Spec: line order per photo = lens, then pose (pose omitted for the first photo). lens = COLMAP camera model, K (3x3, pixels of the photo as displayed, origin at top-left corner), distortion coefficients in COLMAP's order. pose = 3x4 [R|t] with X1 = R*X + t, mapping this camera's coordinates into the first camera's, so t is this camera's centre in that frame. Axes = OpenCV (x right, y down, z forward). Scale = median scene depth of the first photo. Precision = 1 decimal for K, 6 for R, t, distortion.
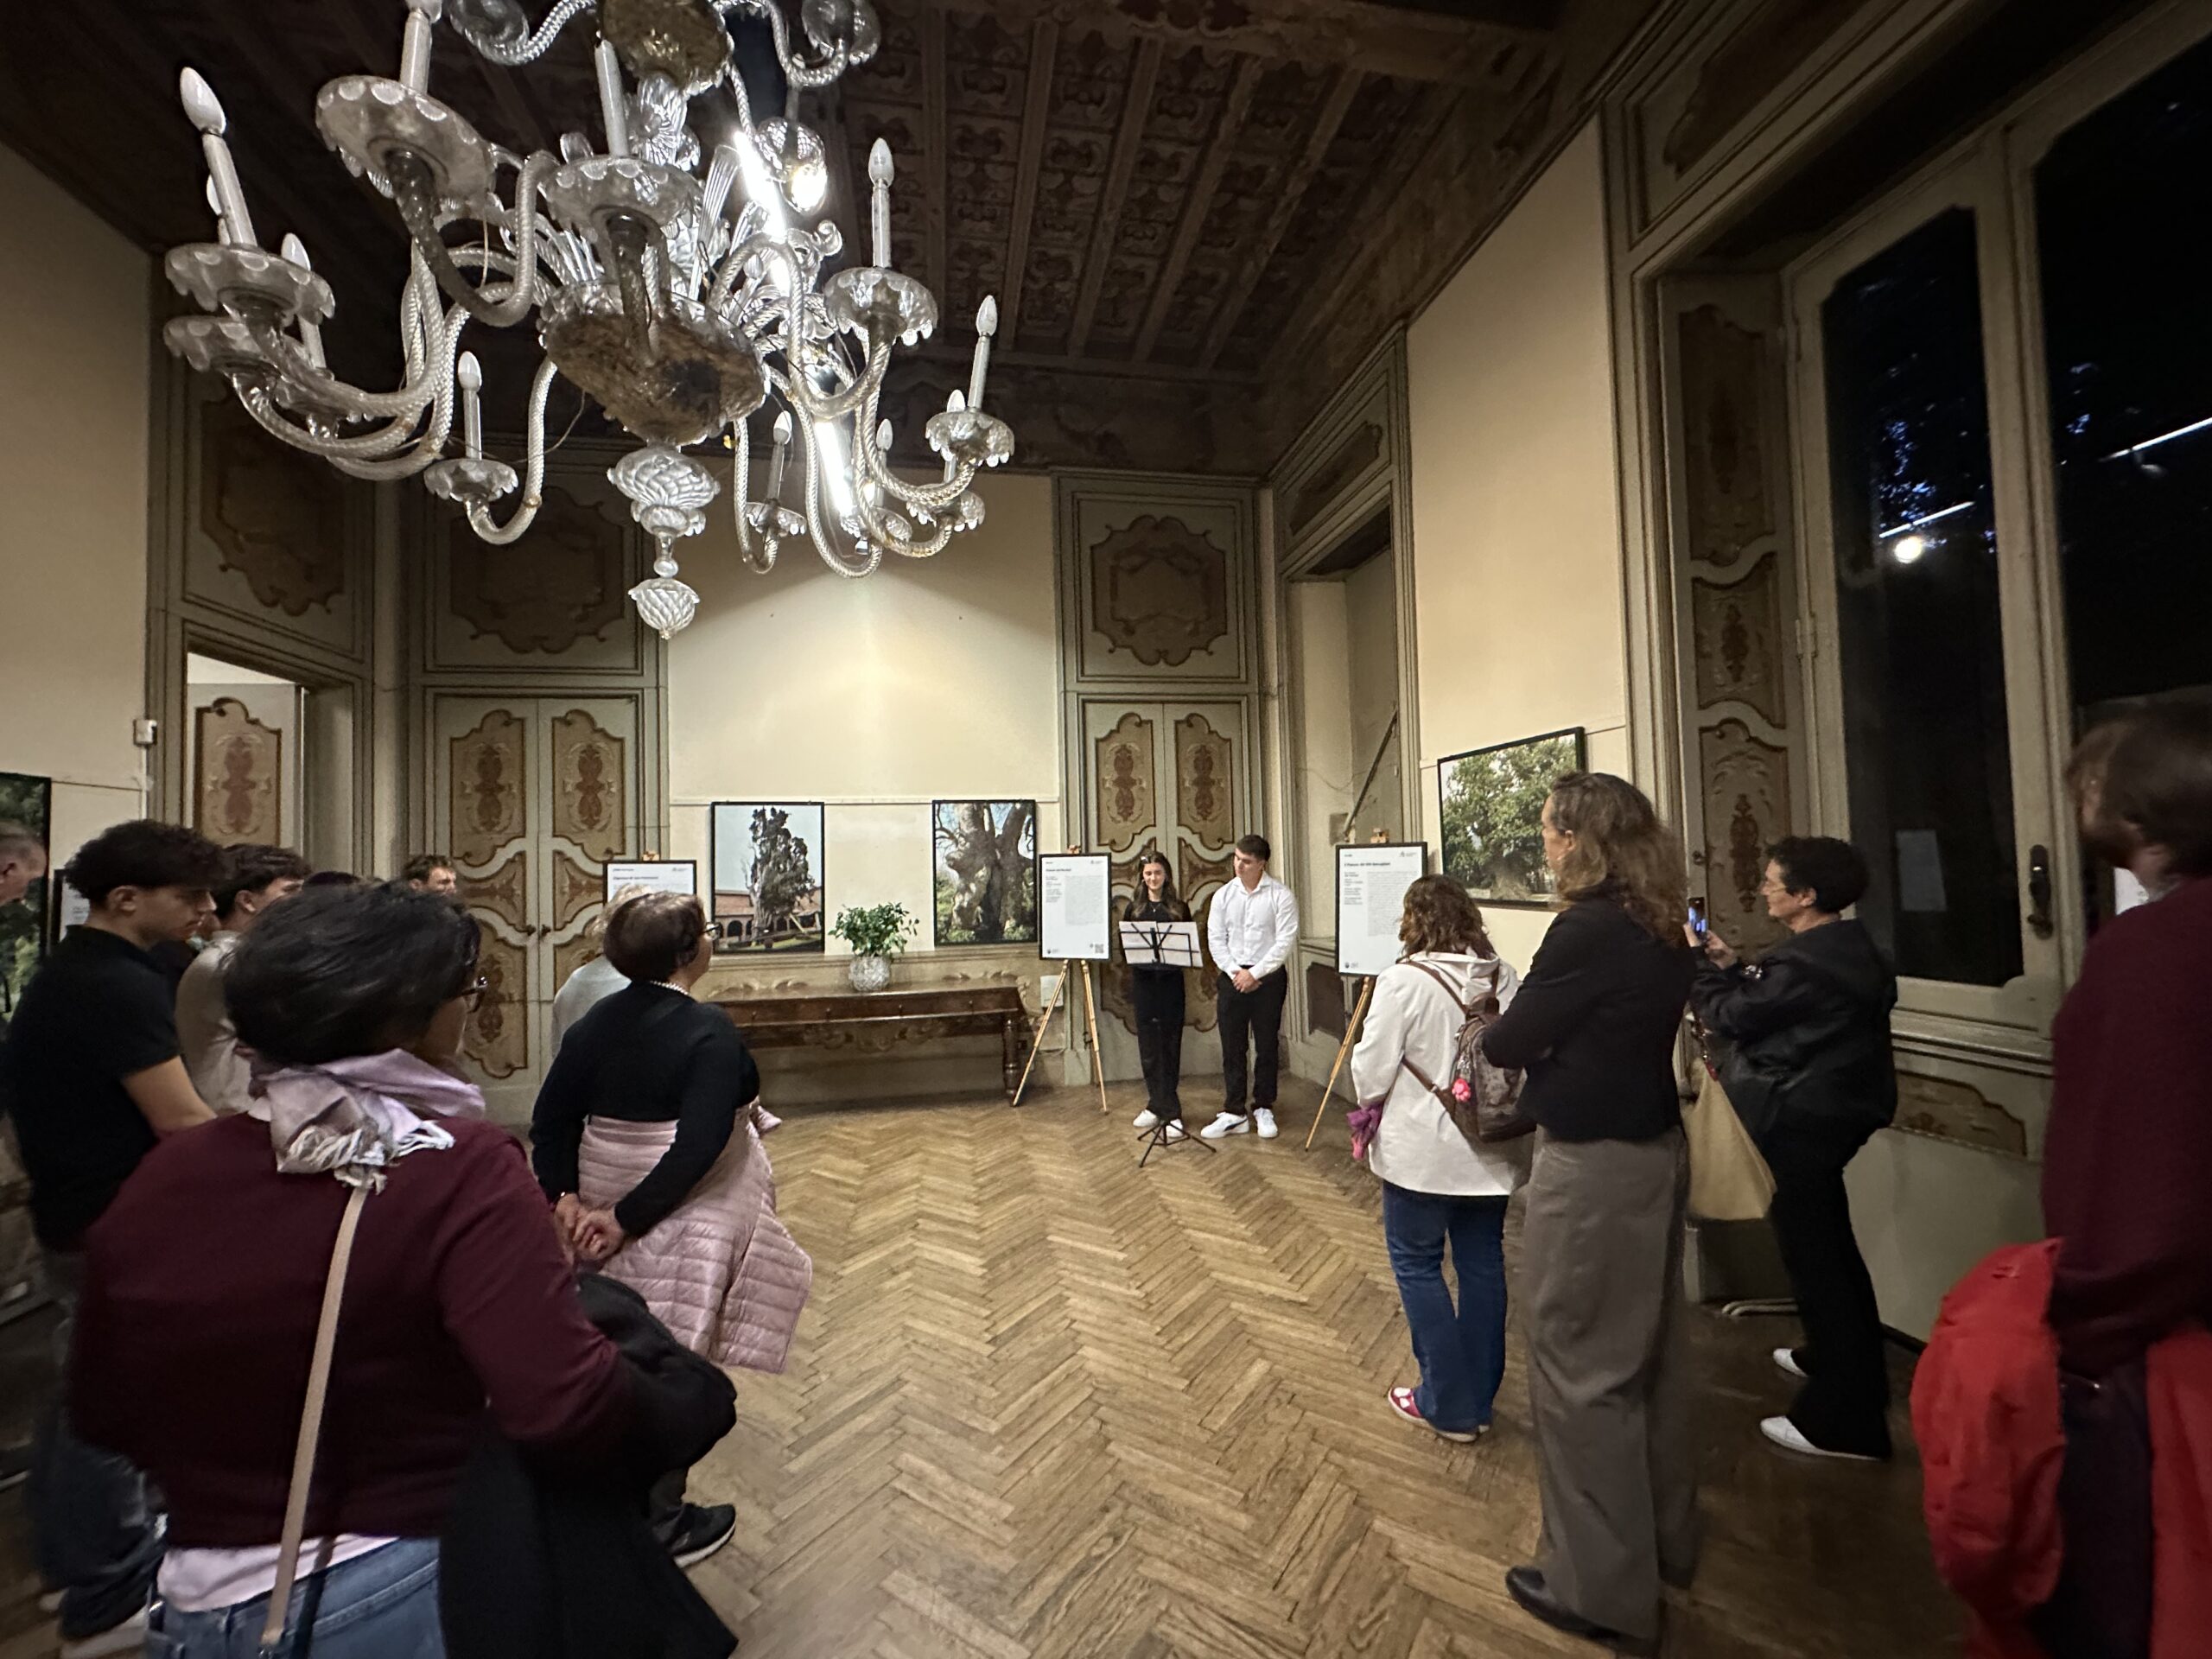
lens RADIAL K [[890.5, 0, 1106.0], [0, 890.5, 829.5], [0, 0, 1]] dist [-0.000957, 0.000051]
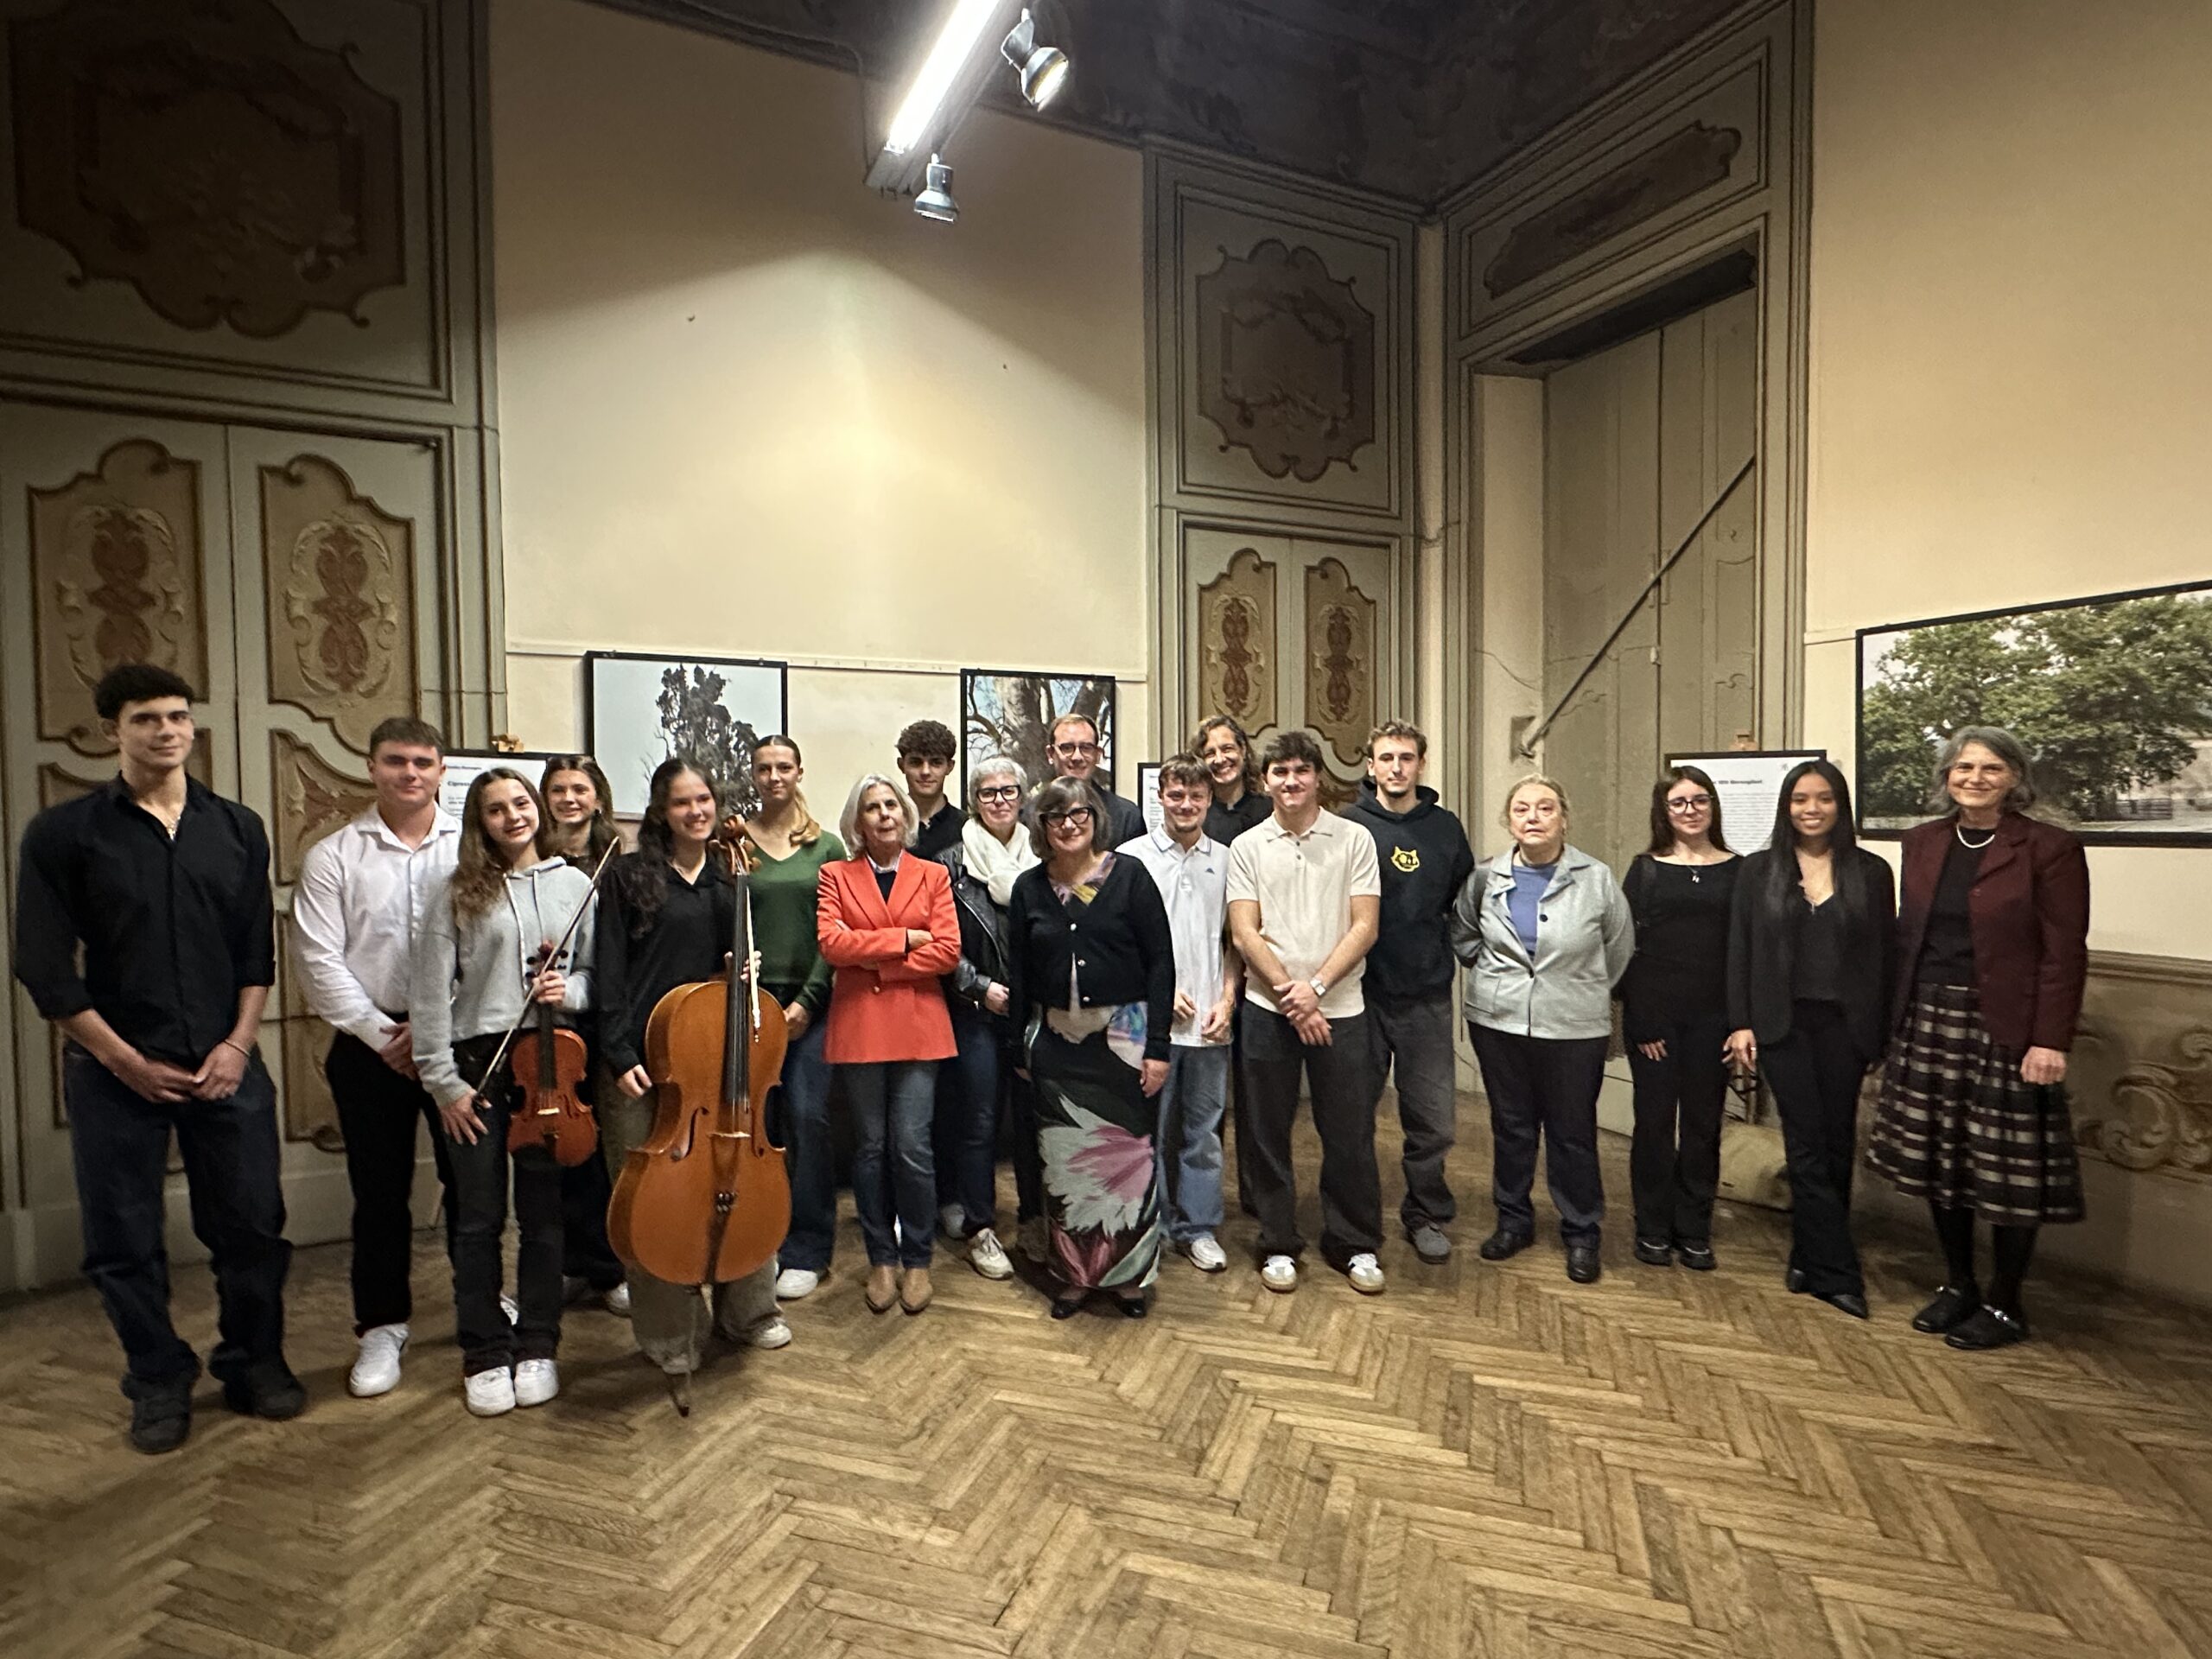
lens RADIAL K [[1189.2, 0, 1105.2], [0, 1189.2, 839.5], [0, 0, 1]] dist [-0.000424, 0.000211]
pose [[0.962190, 0.007433, 0.272278, -0.332508], [-0.025245, 0.997758, 0.061975, 0.031074], [-0.271207, -0.066506, 0.960221, 0.200950]]
